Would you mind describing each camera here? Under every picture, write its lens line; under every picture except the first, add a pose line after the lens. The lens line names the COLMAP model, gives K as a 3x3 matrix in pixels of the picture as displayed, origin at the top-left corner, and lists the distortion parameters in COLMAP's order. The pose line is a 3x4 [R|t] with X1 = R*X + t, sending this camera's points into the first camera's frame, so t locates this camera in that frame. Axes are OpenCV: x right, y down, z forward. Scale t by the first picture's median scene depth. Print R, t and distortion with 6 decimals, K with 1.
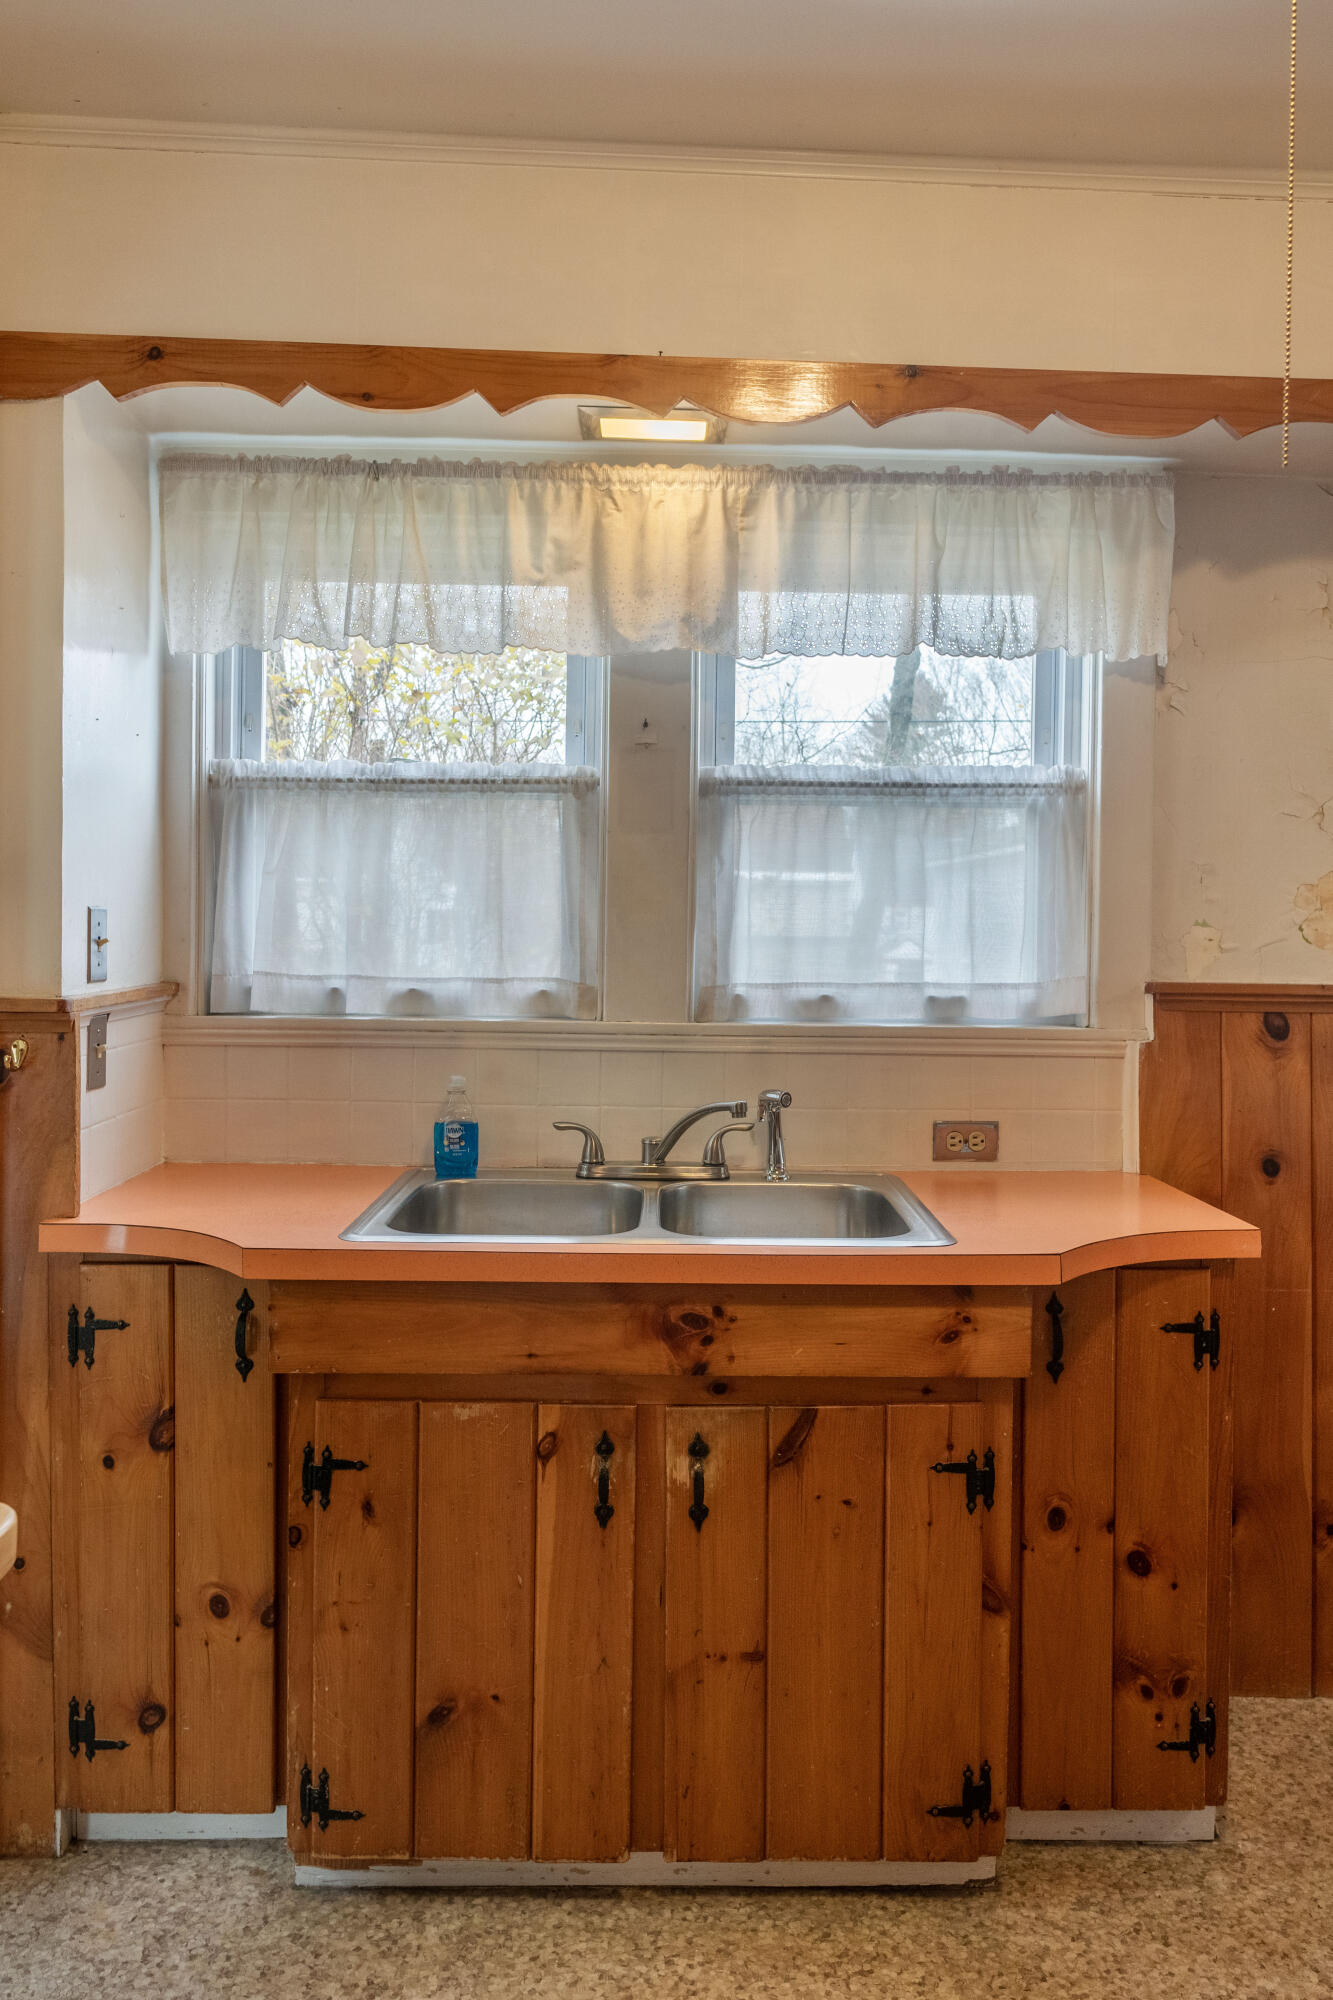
lens RADIAL K [[1441.8, 0, 666.5], [0, 1441.8, 1000.0], [0, 0, 1]] dist [0.000116, 0.001105]
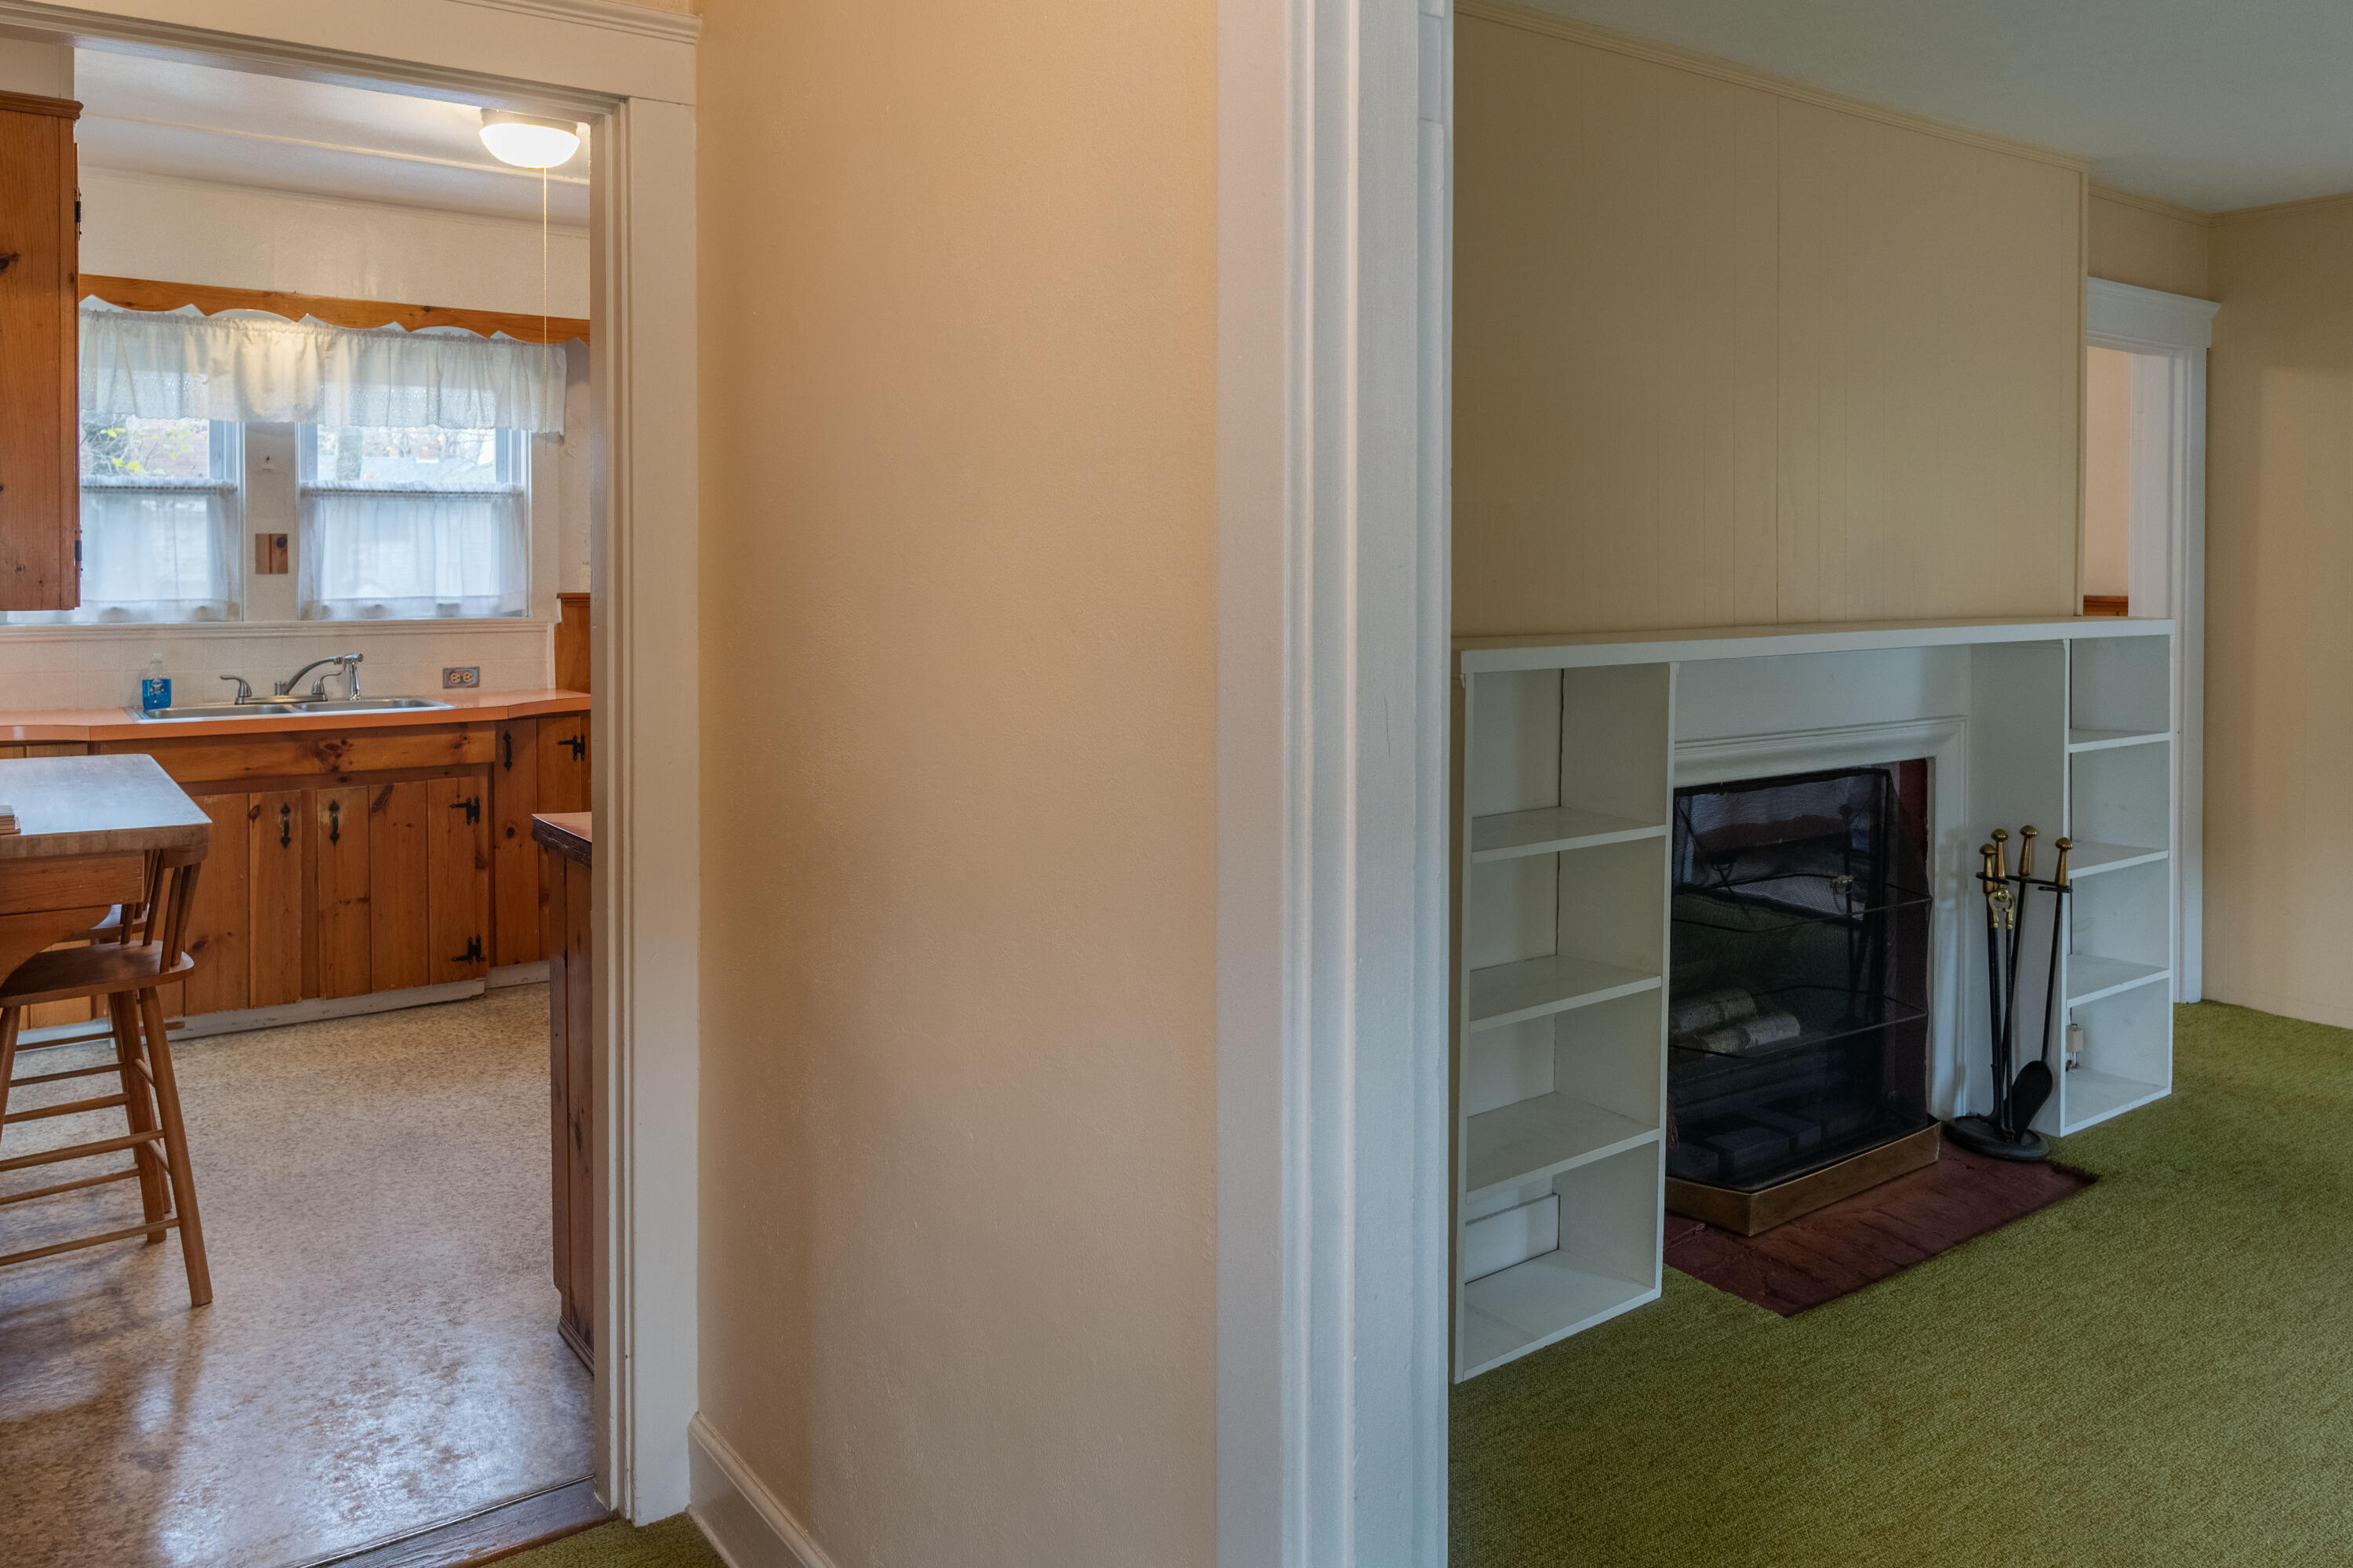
lens RADIAL K [[1696.3, 0, 1246.5], [0, 1696.3, 544.6], [0, 0, 1]] dist [0.000116, 0.001105]
pose [[0.798078, -0.006741, 0.602517, -0.334314], [0.043312, 0.997993, -0.046204, 0.073980], [-0.600996, 0.062971, 0.796767, -1.513263]]
